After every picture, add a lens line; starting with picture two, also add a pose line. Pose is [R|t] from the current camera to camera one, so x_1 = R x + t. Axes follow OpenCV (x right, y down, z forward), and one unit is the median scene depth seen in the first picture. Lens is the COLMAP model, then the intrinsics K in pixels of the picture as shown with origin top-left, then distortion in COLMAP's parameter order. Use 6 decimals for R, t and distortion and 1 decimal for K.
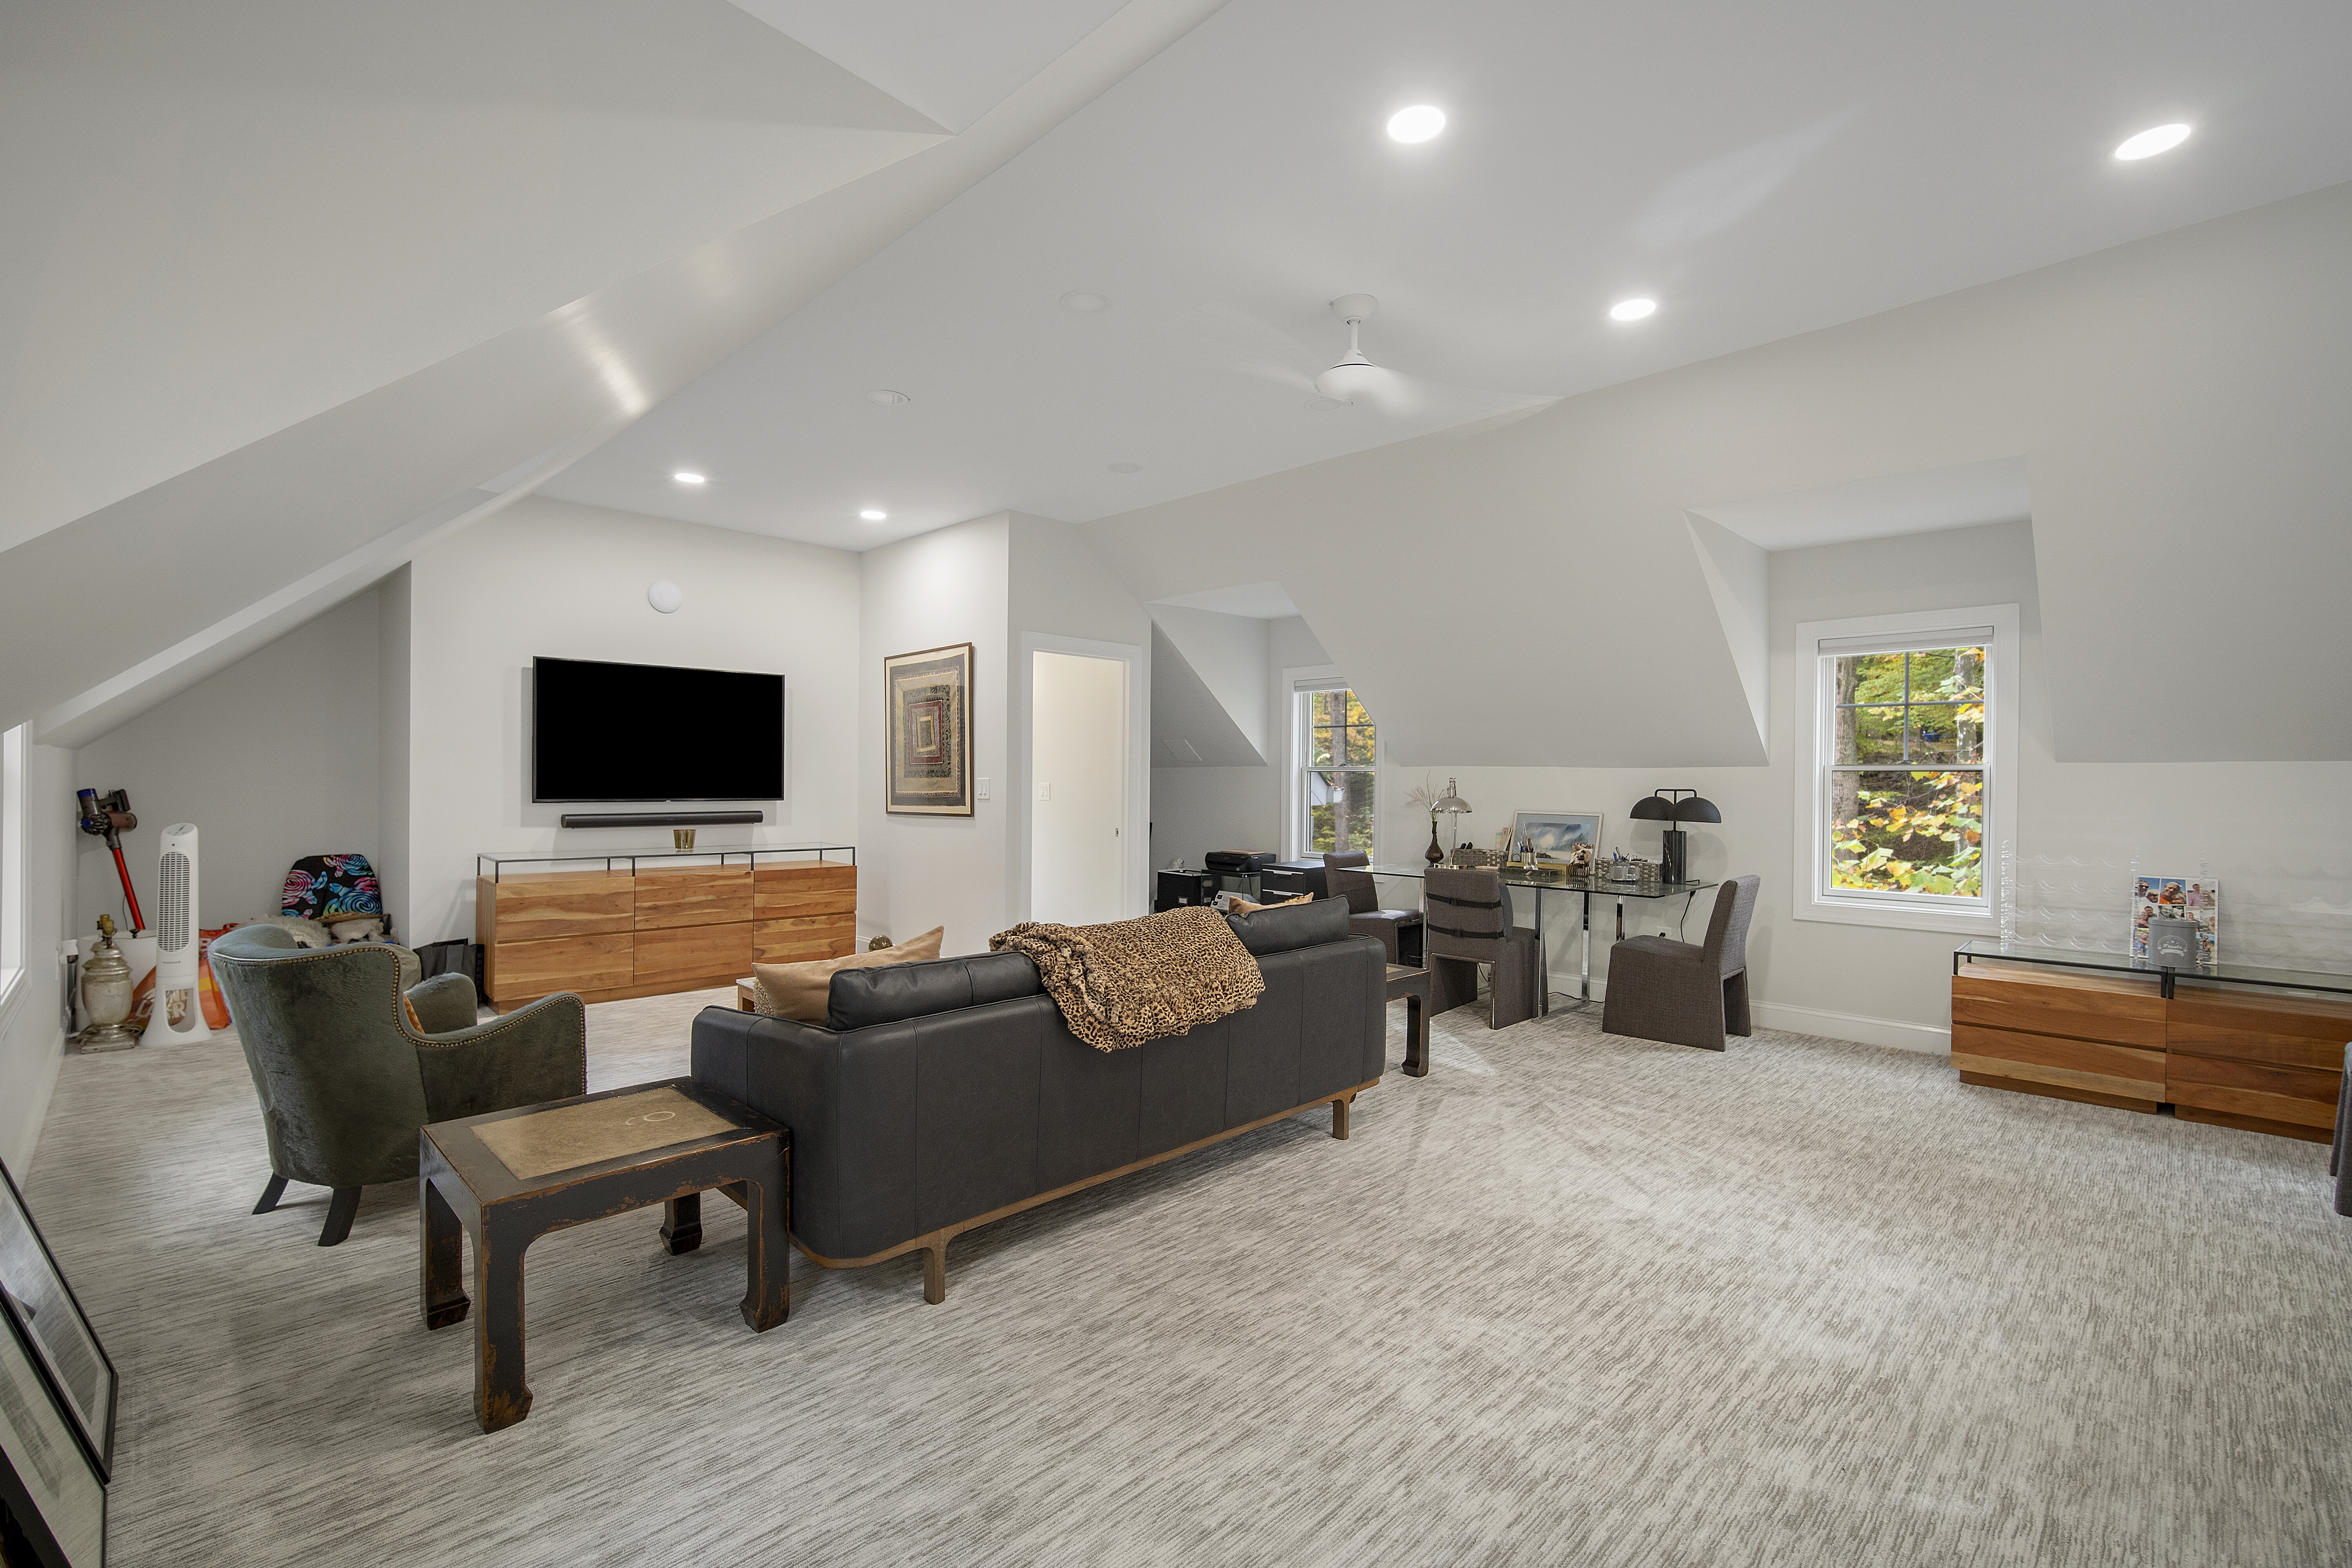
lens RADIAL K [[1024.9, 0, 1179.8], [0, 1024.9, 774.9], [0, 0, 1]] dist [-0.001856, 0.000100]
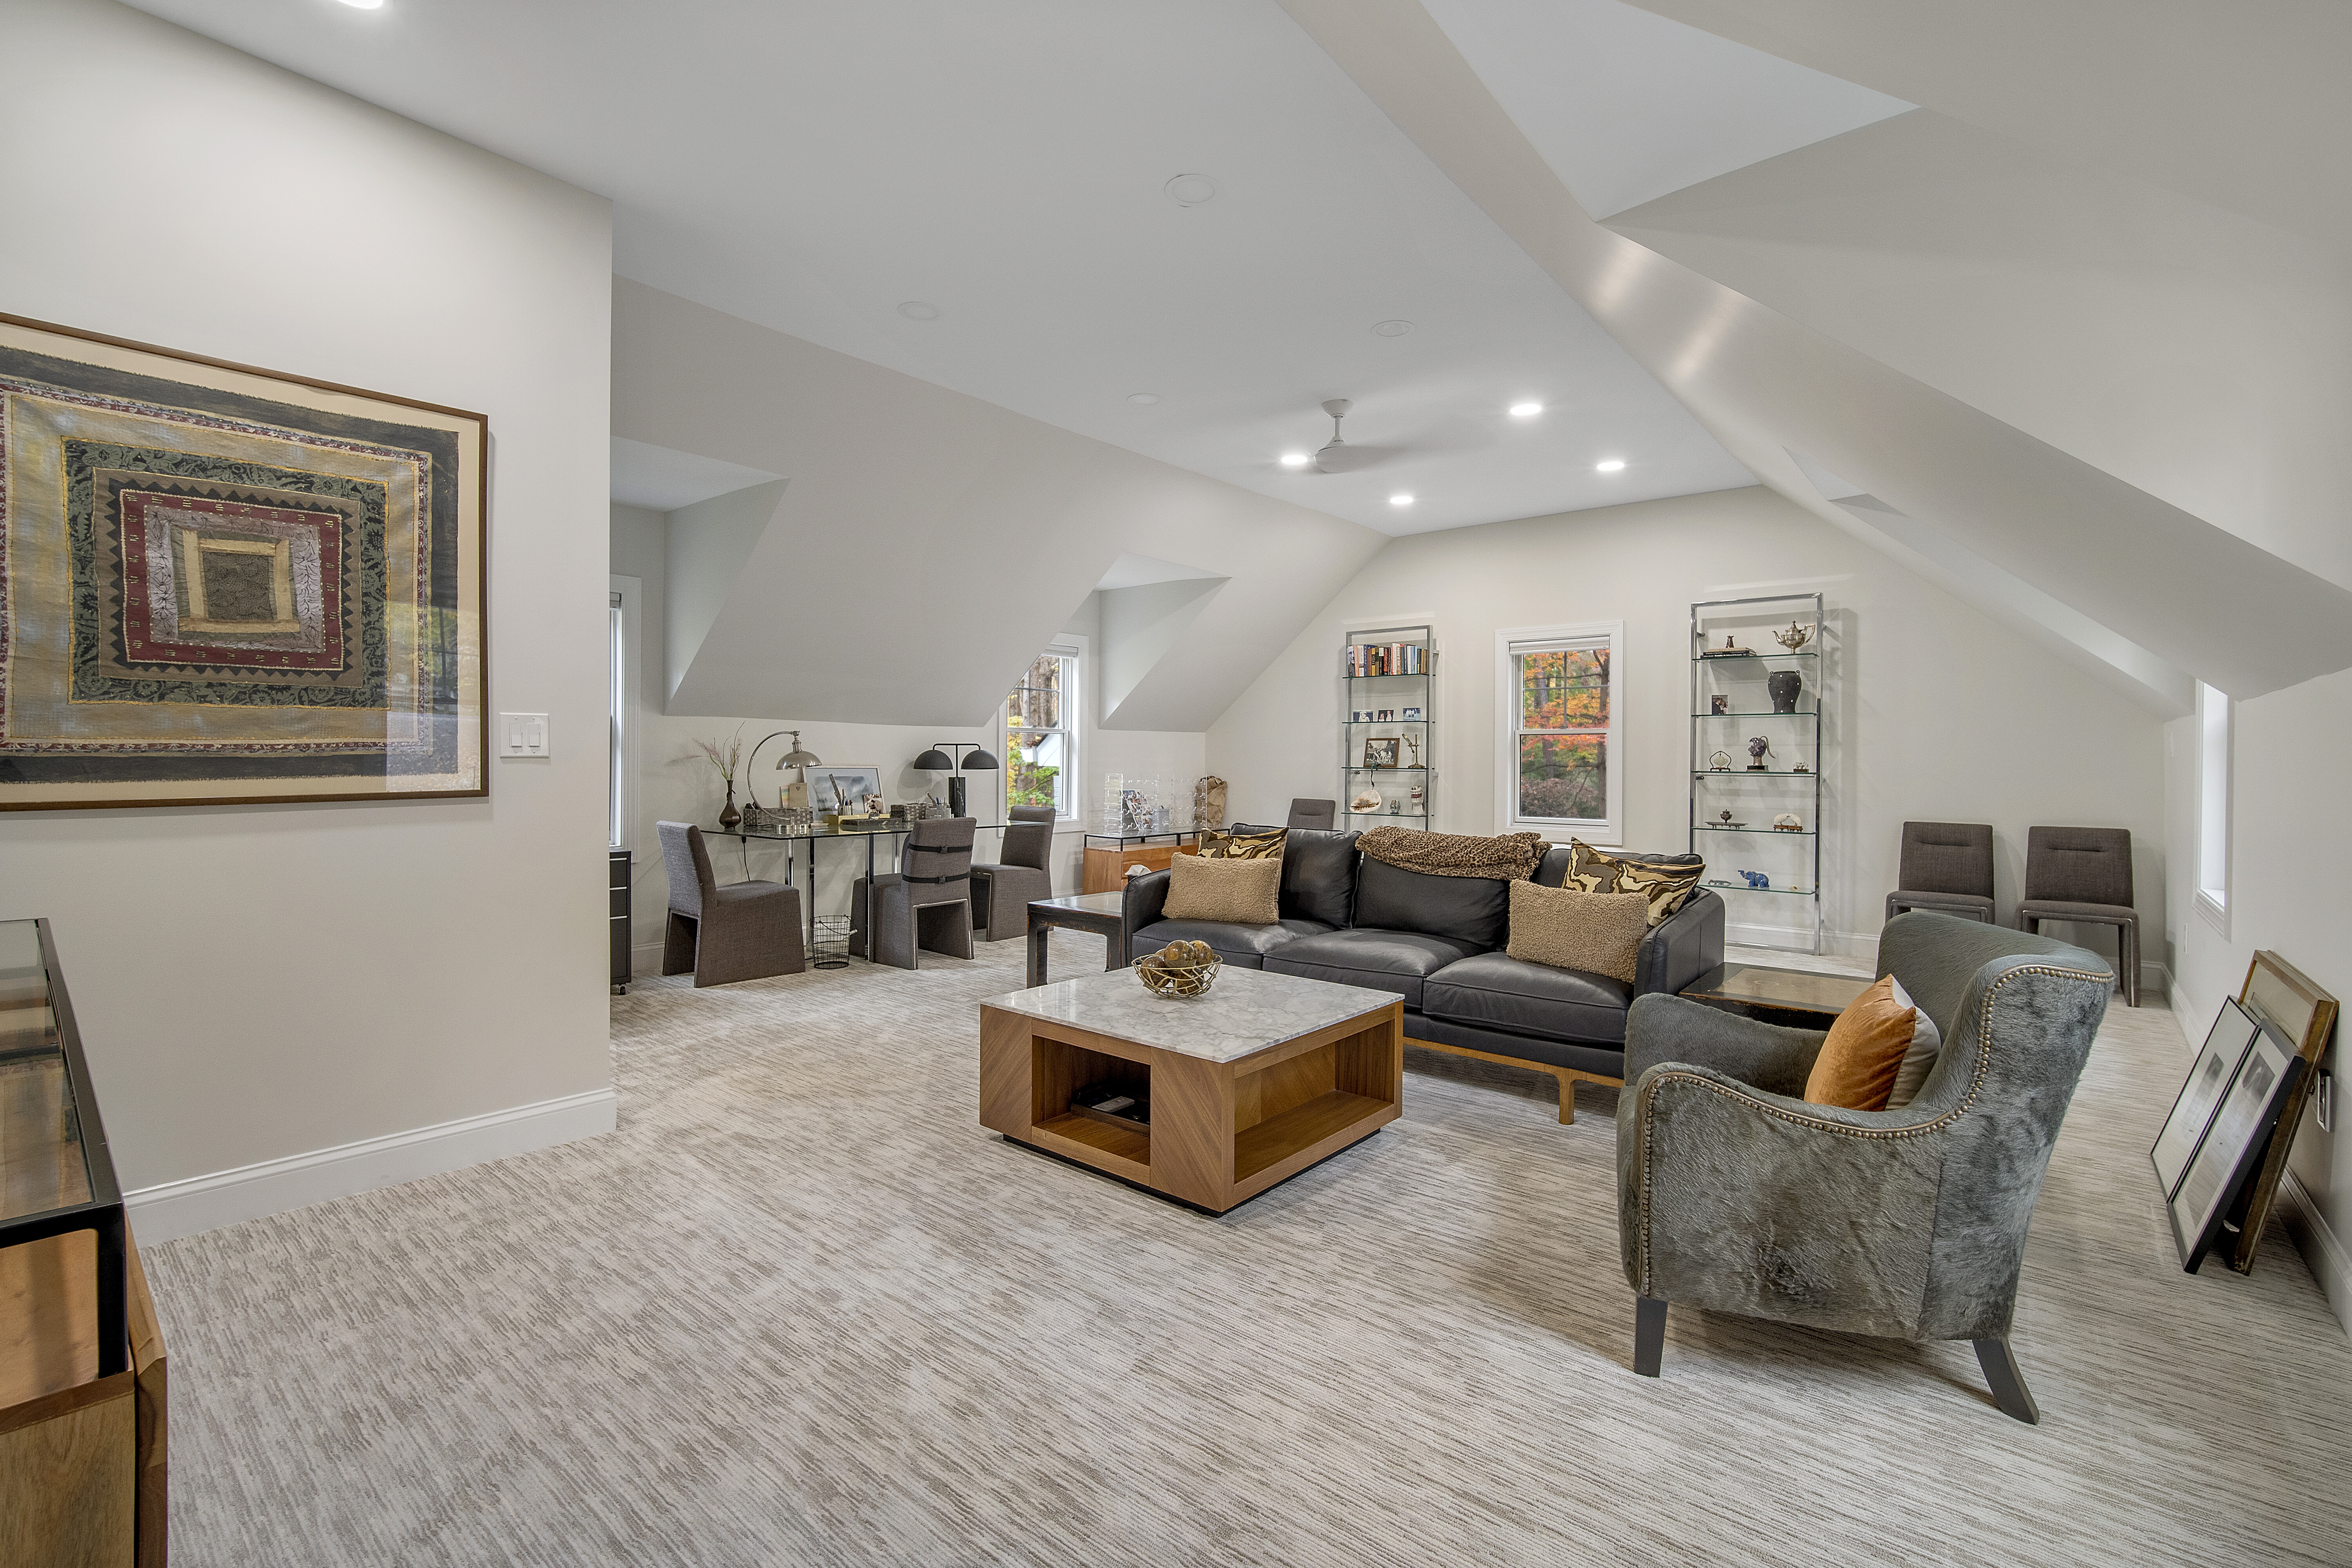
lens RADIAL K [[1024.9, 0, 1179.8], [0, 1024.9, 774.9], [0, 0, 1]] dist [-0.001856, 0.000100]
pose [[-0.074766, -0.024025, 0.996912, -0.749621], [-0.010155, 0.999676, 0.023330, 0.019028], [-0.997149, -0.008379, -0.074986, 0.789822]]
